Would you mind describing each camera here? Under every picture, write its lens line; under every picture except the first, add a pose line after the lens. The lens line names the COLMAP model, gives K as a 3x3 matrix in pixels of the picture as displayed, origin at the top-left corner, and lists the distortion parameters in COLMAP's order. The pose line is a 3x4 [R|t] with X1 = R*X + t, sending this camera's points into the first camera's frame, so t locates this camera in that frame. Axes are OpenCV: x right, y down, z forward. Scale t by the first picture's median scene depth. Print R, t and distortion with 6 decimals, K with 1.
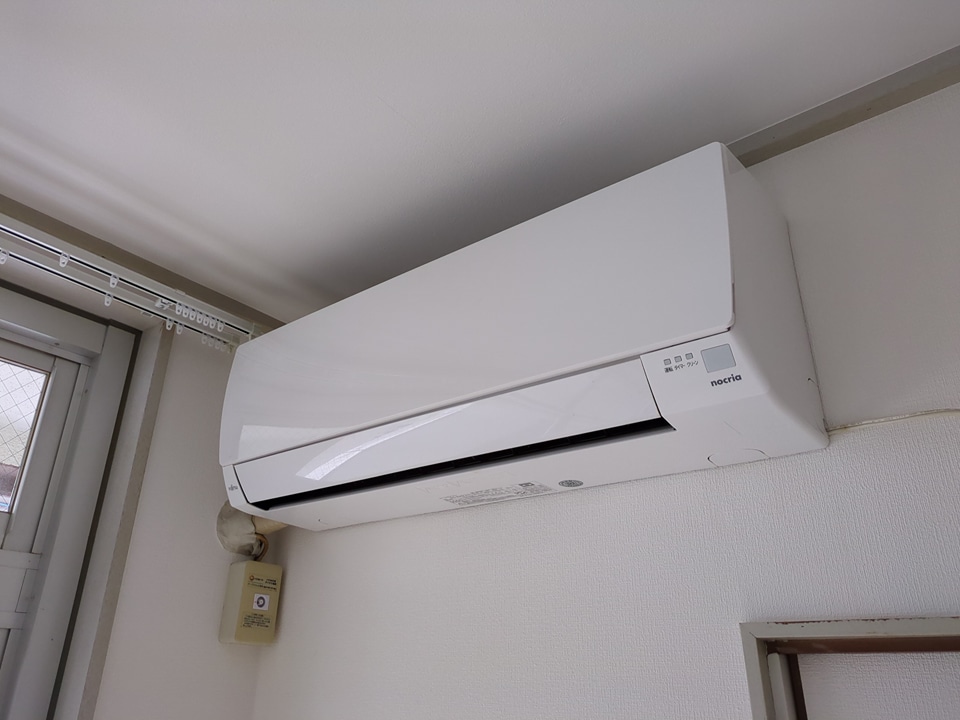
lens RADIAL K [[716.5, 0, 476.1], [0, 716.5, 361.2], [0, 0, 1]] dist [0.027837, -0.012079]
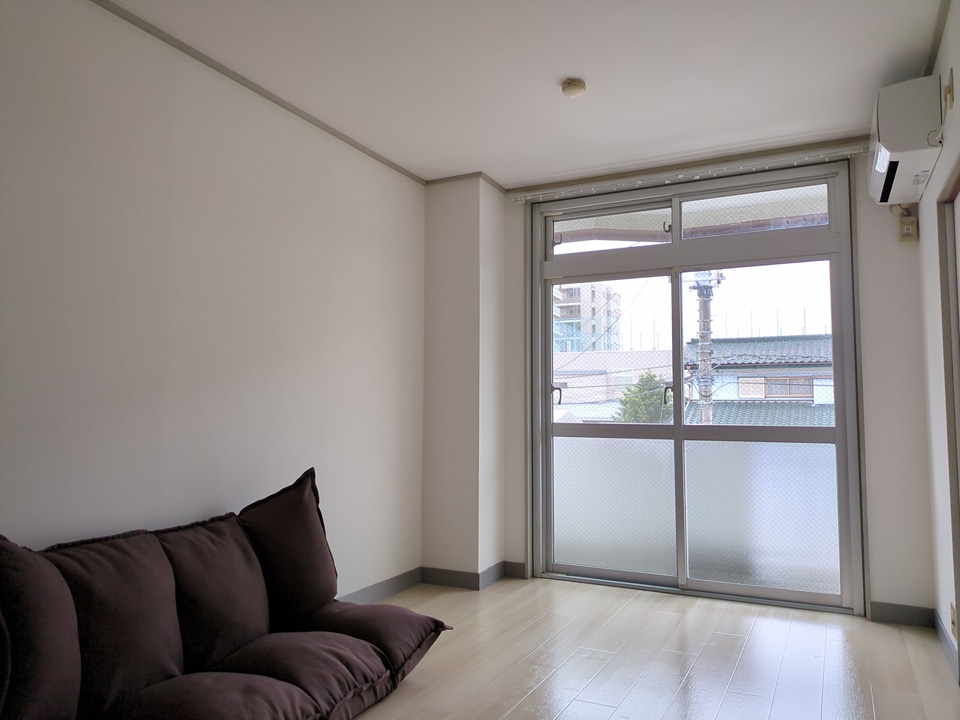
lens RADIAL K [[716.5, 0, 465.6], [0, 716.5, 359.7], [0, 0, 1]] dist [0.027837, -0.012079]
pose [[0.197142, -0.084555, -0.976722, 2.211151], [0.408110, 0.912927, 0.003341, 0.066746], [0.891393, -0.399268, 0.214484, -1.493649]]
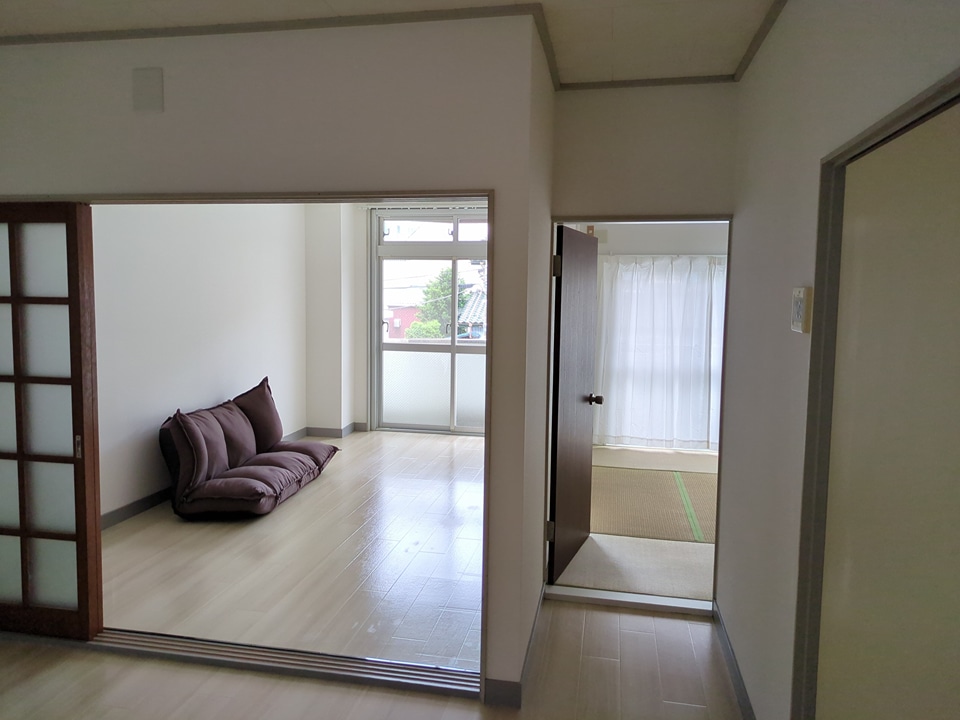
lens RADIAL K [[716.5, 0, 479.6], [0, 716.5, 362.1], [0, 0, 1]] dist [0.027837, -0.012079]
pose [[0.470059, 0.078691, -0.879120, 4.684585], [0.358488, 0.893143, 0.271627, -0.718385], [0.806555, -0.442835, 0.391620, -2.312780]]
